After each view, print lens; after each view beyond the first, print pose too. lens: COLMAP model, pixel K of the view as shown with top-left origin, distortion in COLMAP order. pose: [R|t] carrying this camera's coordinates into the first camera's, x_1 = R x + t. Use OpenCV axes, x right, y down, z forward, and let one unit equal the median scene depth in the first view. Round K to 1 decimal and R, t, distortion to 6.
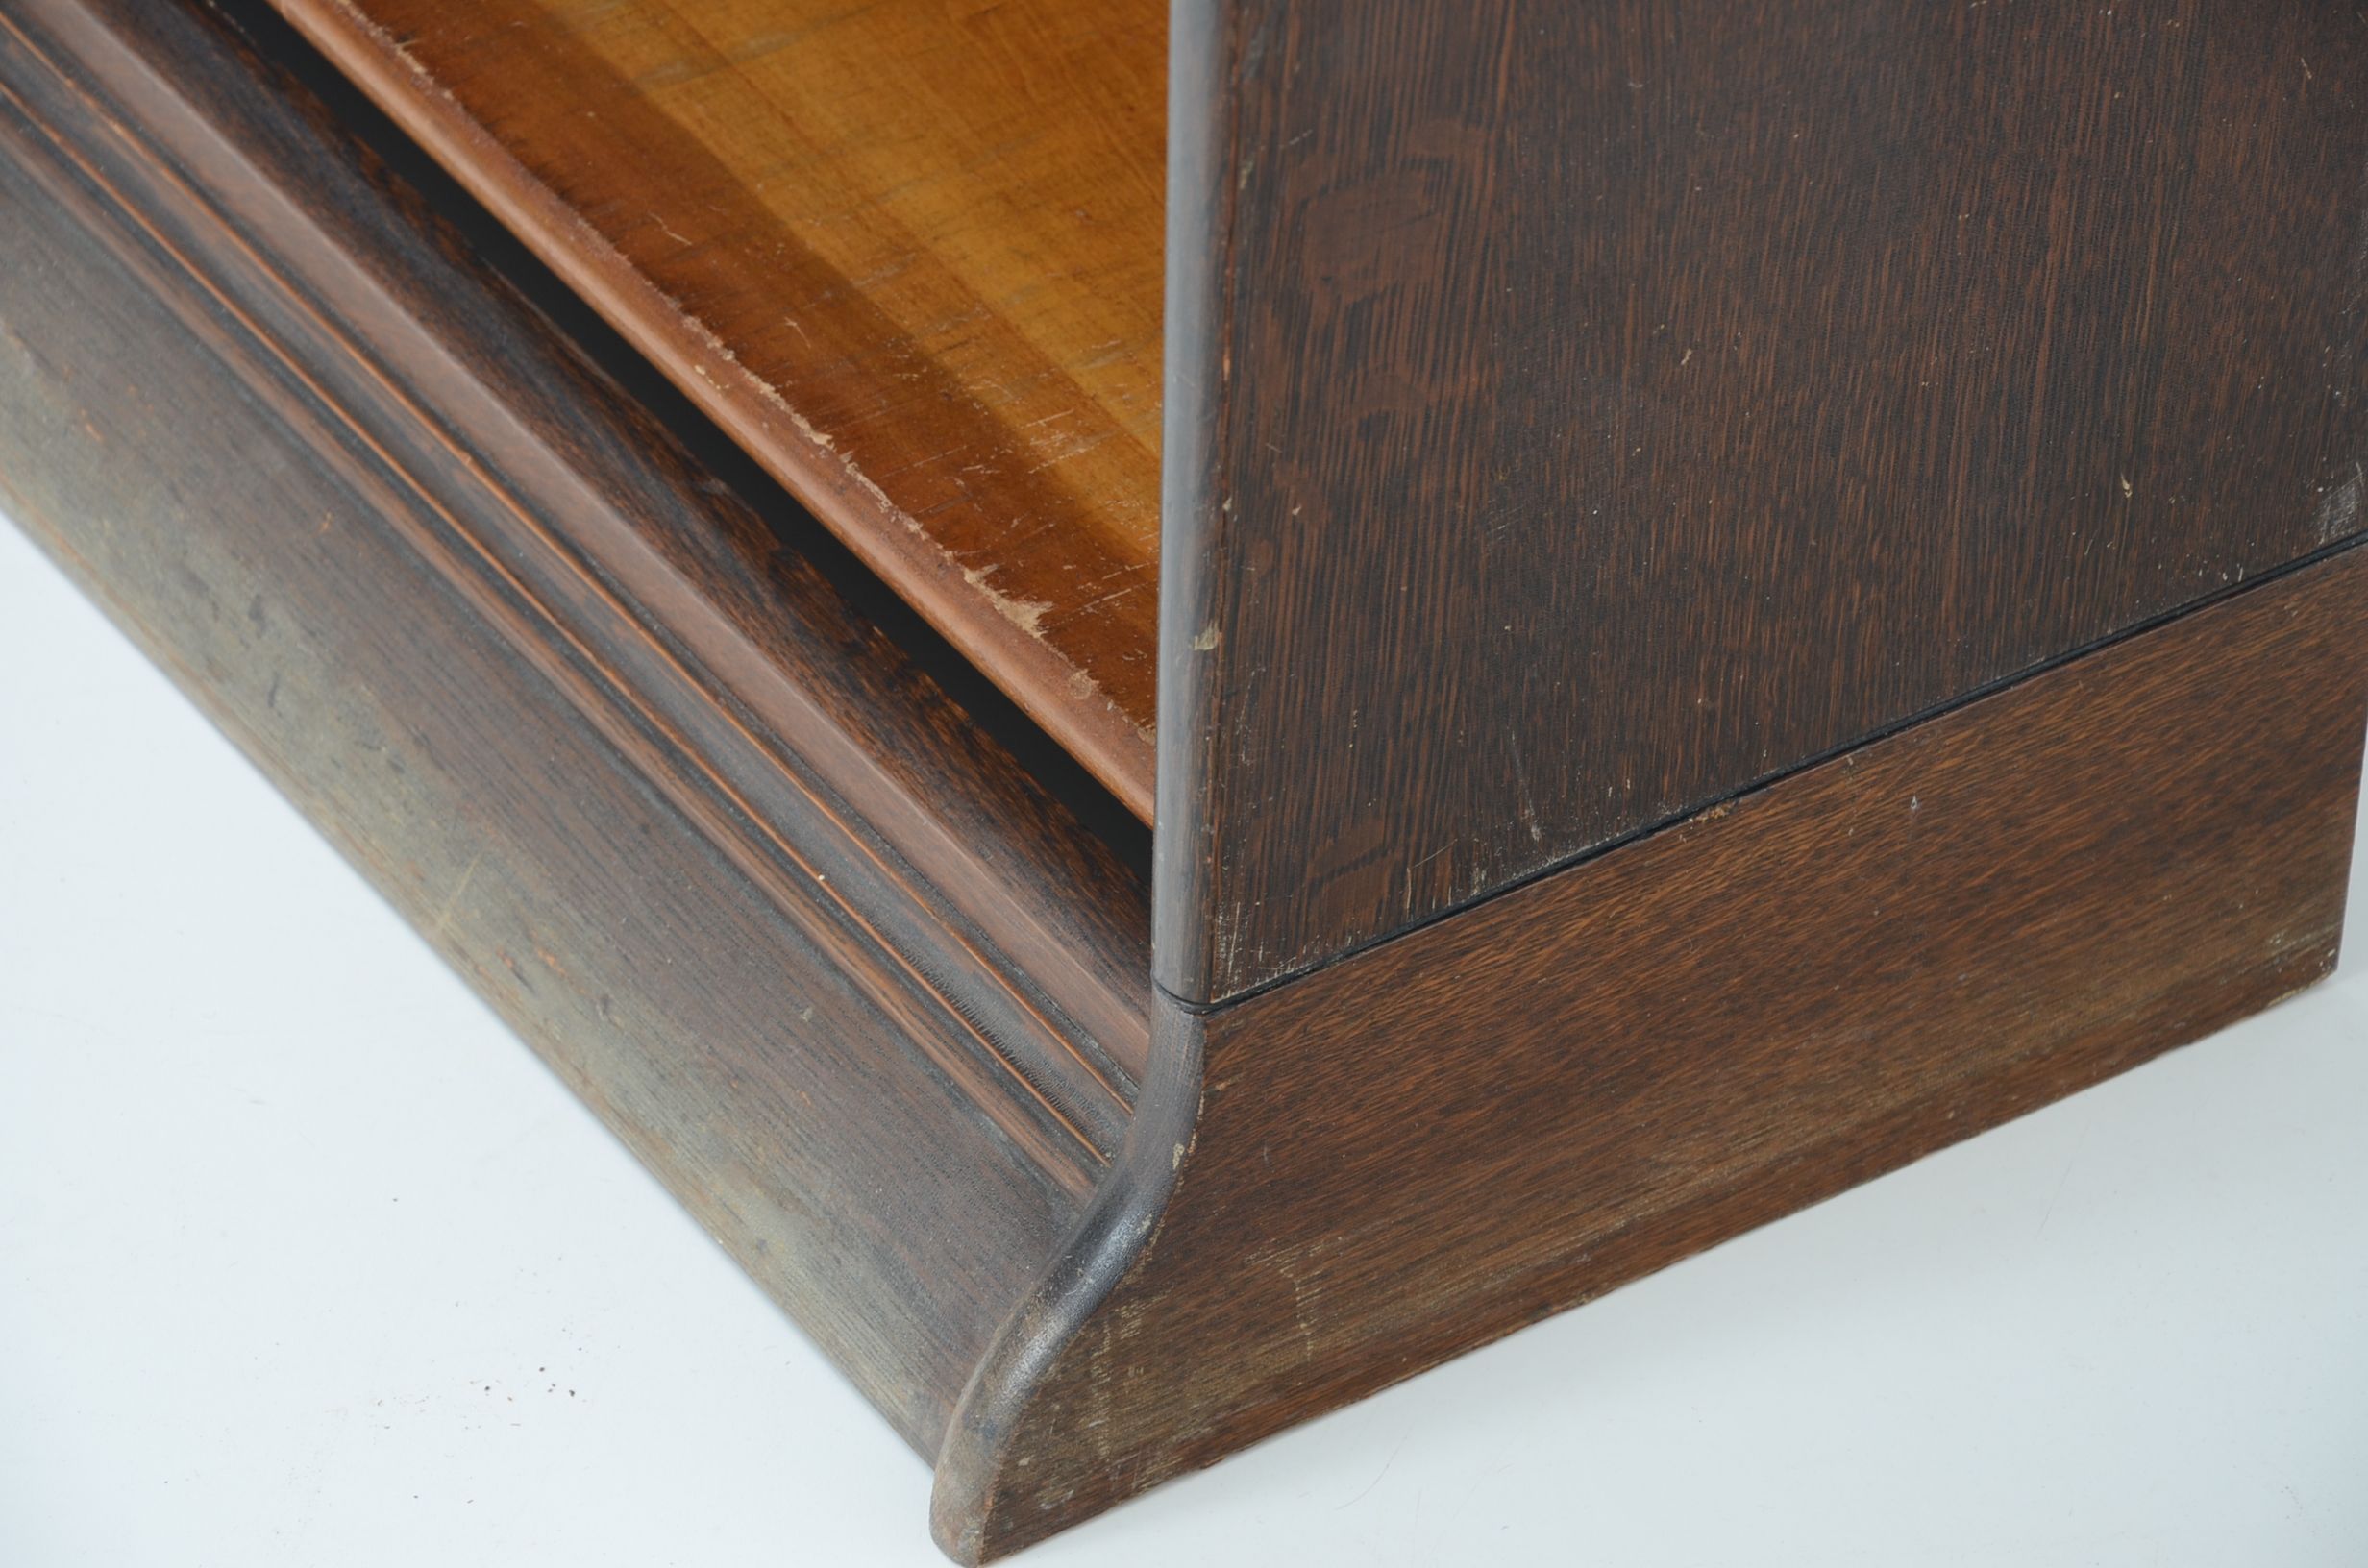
lens RADIAL K [[10611.1, 0, 1184.0], [0, 10611.1, 784.0], [0, 0, 1]] dist [0.130643, 0.000000]
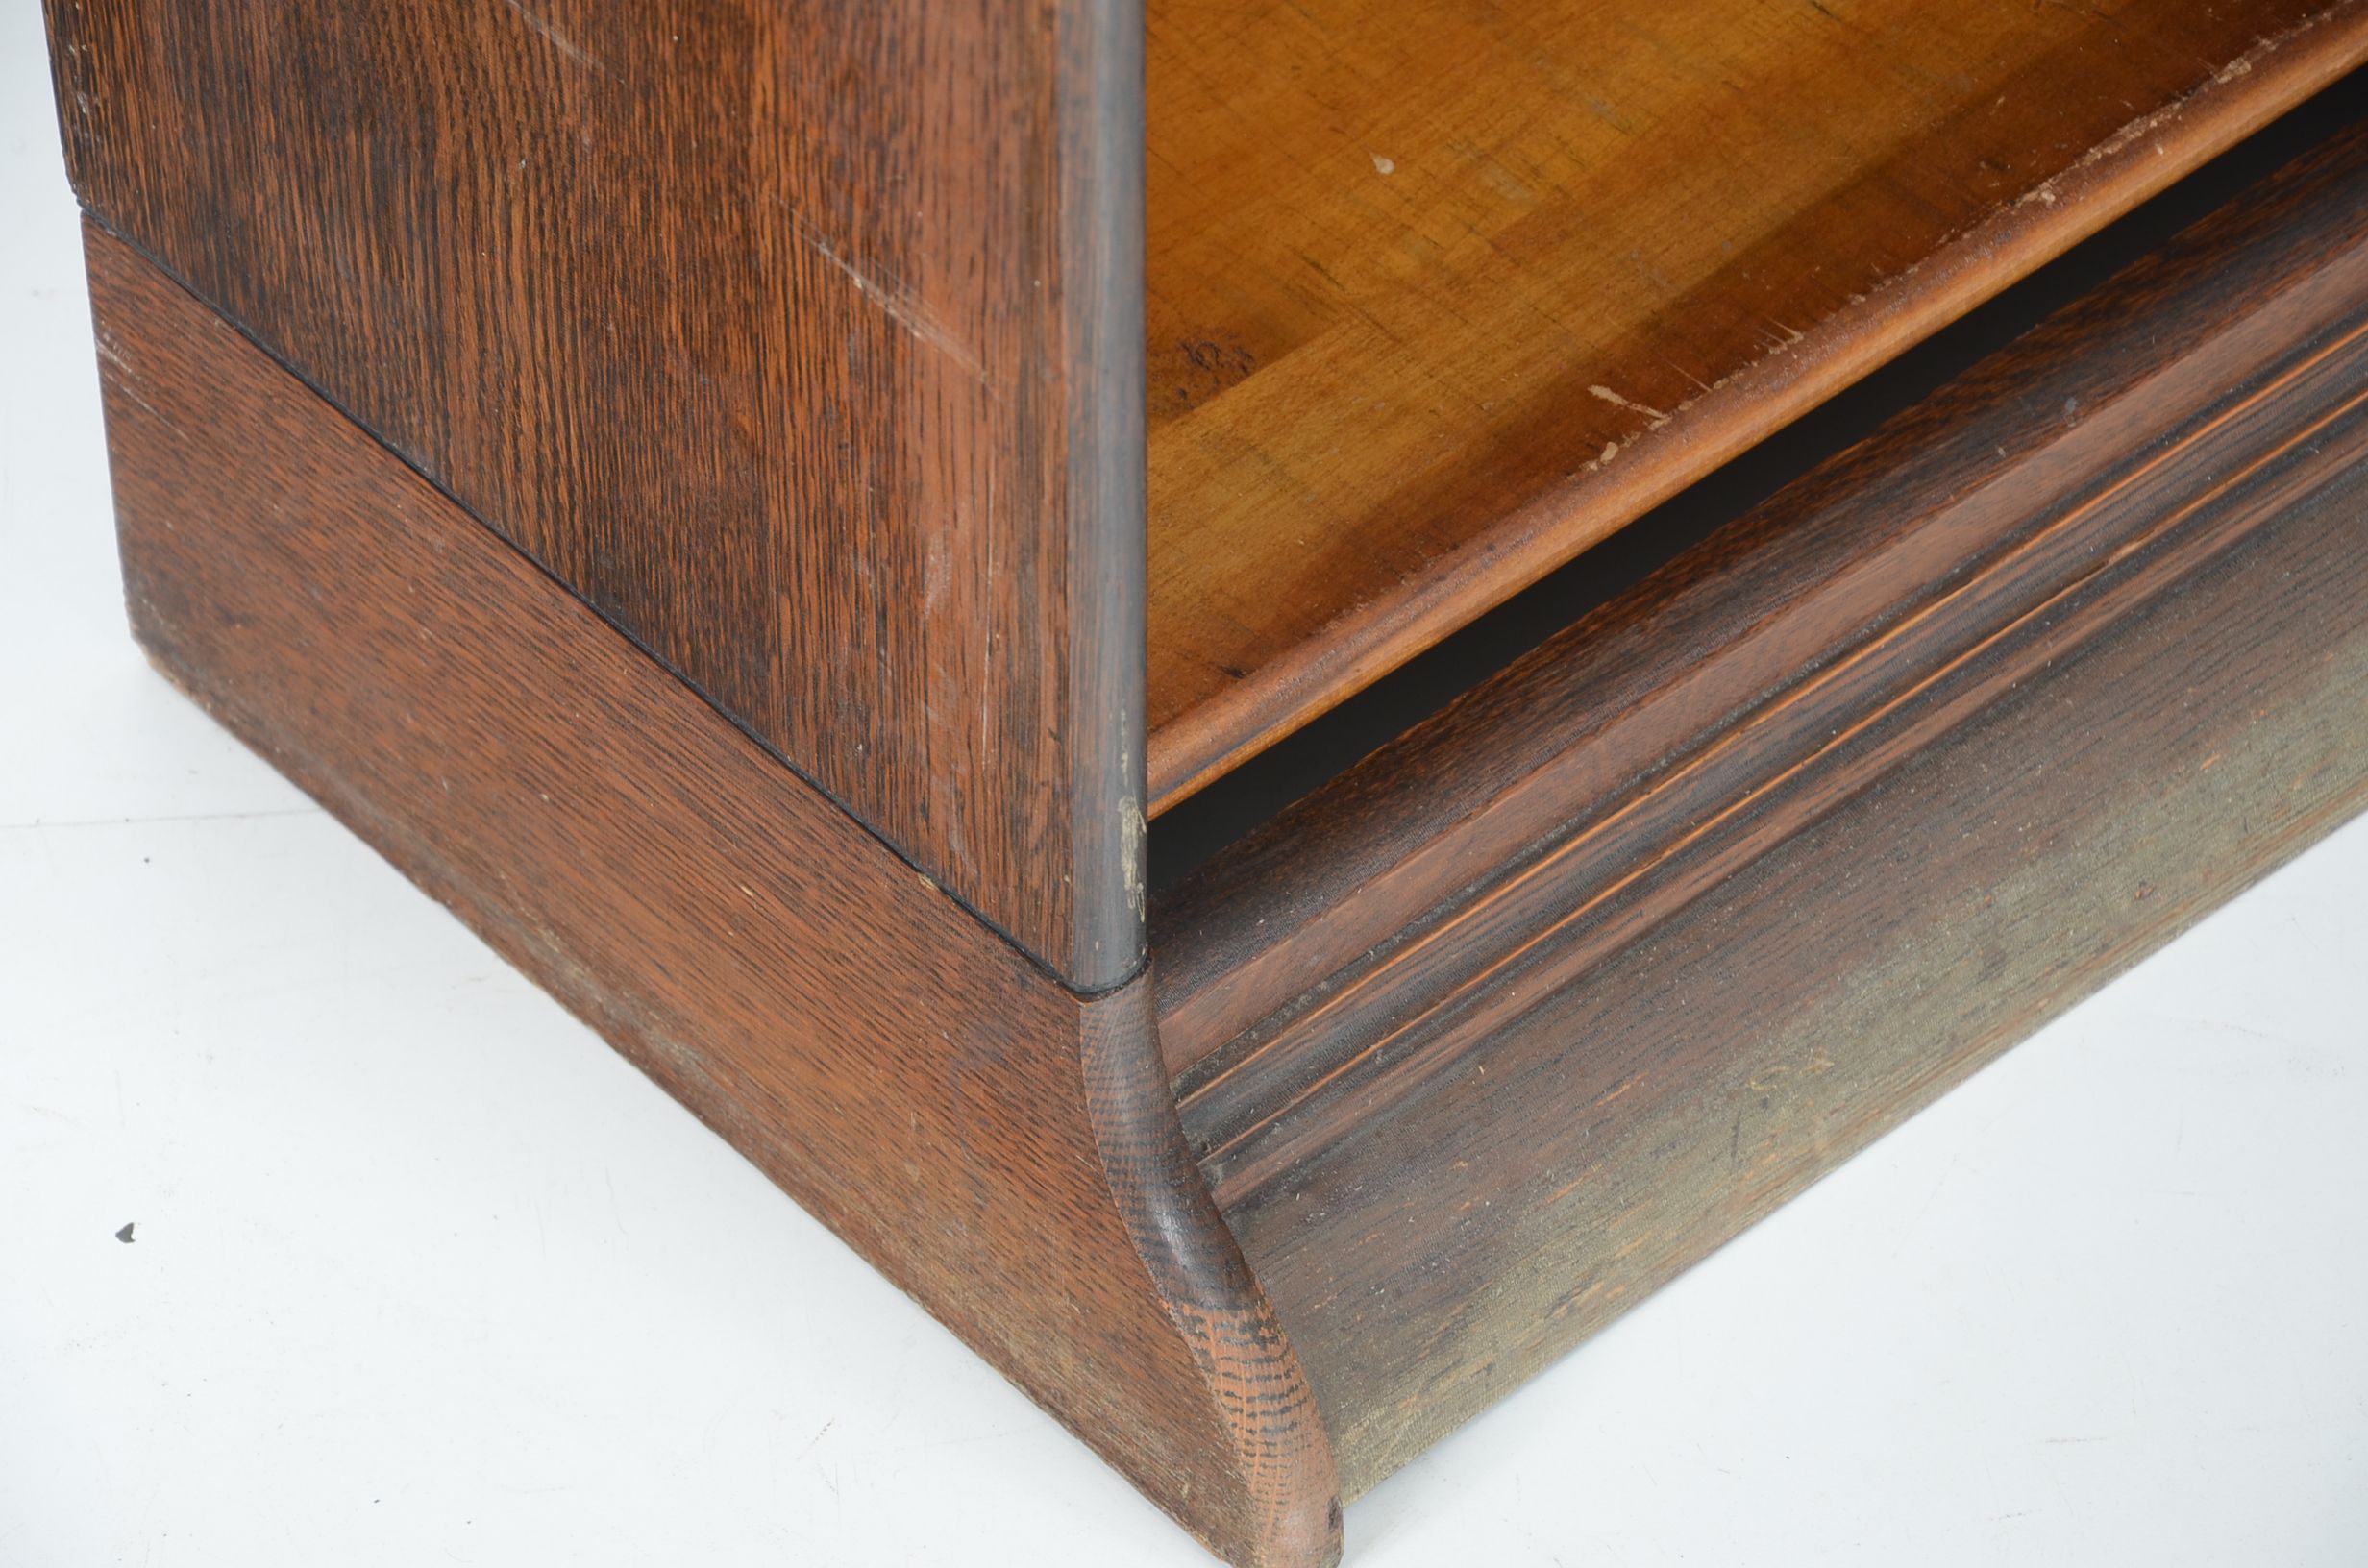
lens RADIAL K [[10611.1, 0, 1184.3], [0, 10611.1, 784.1], [0, 0, 1]] dist [0.130643, 0.000000]
pose [[-0.128351, -0.728341, 0.673086, -0.641198], [0.612408, 0.475628, 0.631454, -0.596472], [-0.780053, 0.493251, 0.384995, 0.708231]]
